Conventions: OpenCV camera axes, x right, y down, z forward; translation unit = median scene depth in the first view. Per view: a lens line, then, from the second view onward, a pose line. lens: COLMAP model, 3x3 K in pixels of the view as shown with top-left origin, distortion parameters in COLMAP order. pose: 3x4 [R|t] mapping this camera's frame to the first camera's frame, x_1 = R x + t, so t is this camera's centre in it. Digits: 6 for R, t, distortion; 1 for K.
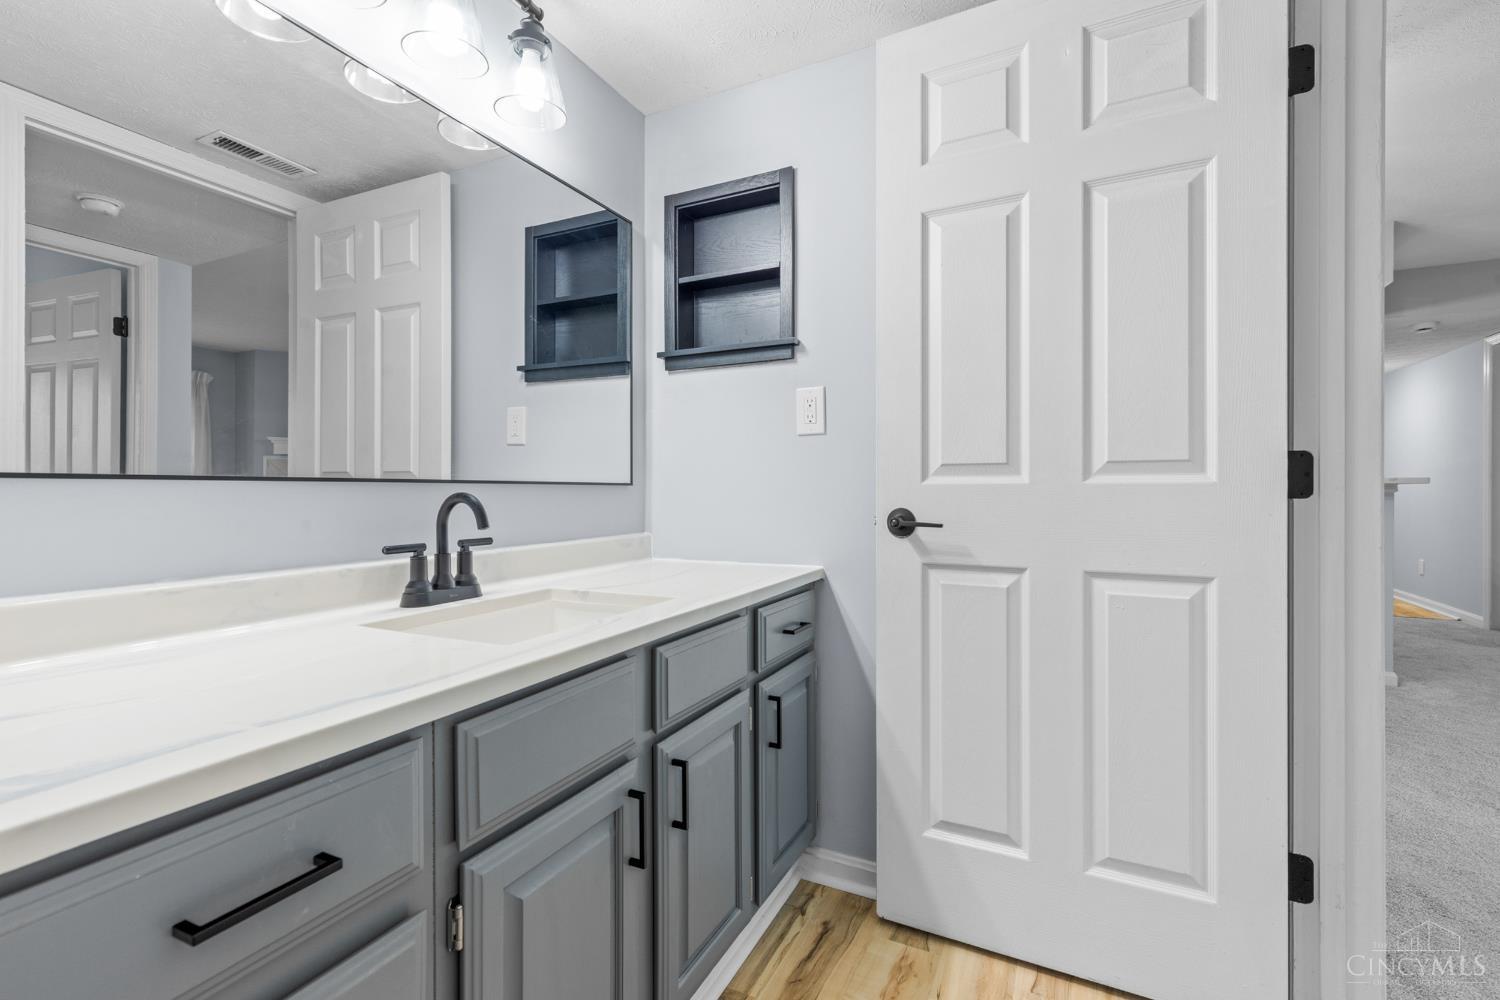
lens RADIAL K [[646.2, 0, 750.0], [0, 646.2, 500.0], [0, 0, 1]] dist [-0.002771, -0.000460]
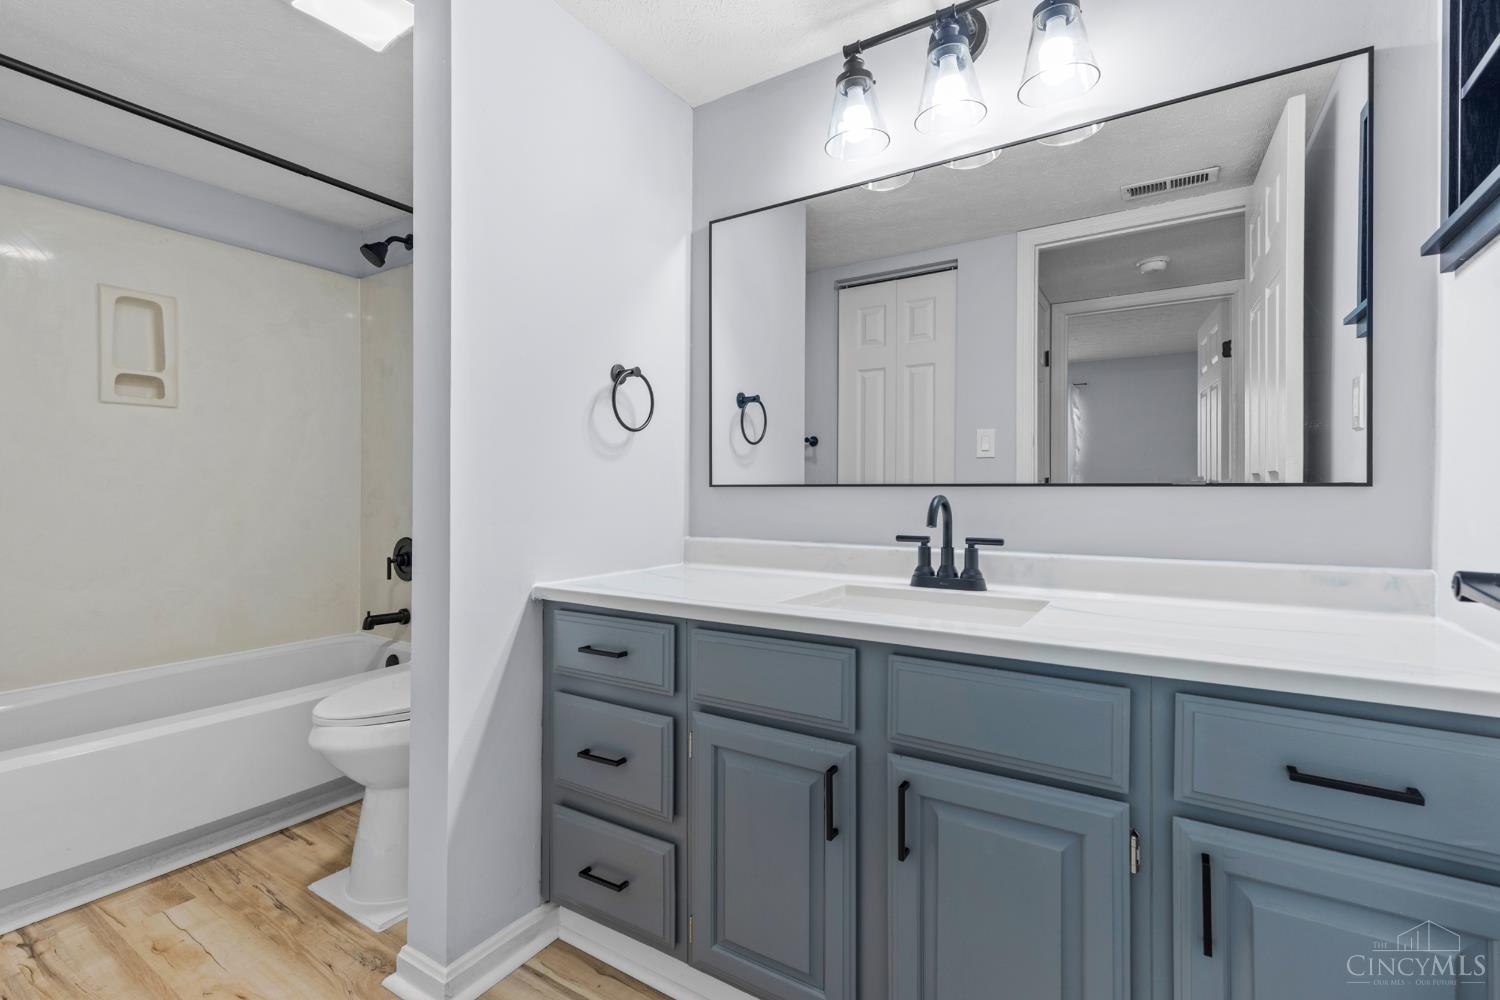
lens RADIAL K [[674.1, 0, 744.8], [0, 674.1, 491.7], [0, 0, 1]] dist [0.005148, -0.000304]
pose [[-0.102828, -0.004737, -0.994688, 0.756709], [-0.020462, 0.999787, -0.002646, -0.006507], [0.994489, 0.020082, -0.102903, 0.751353]]
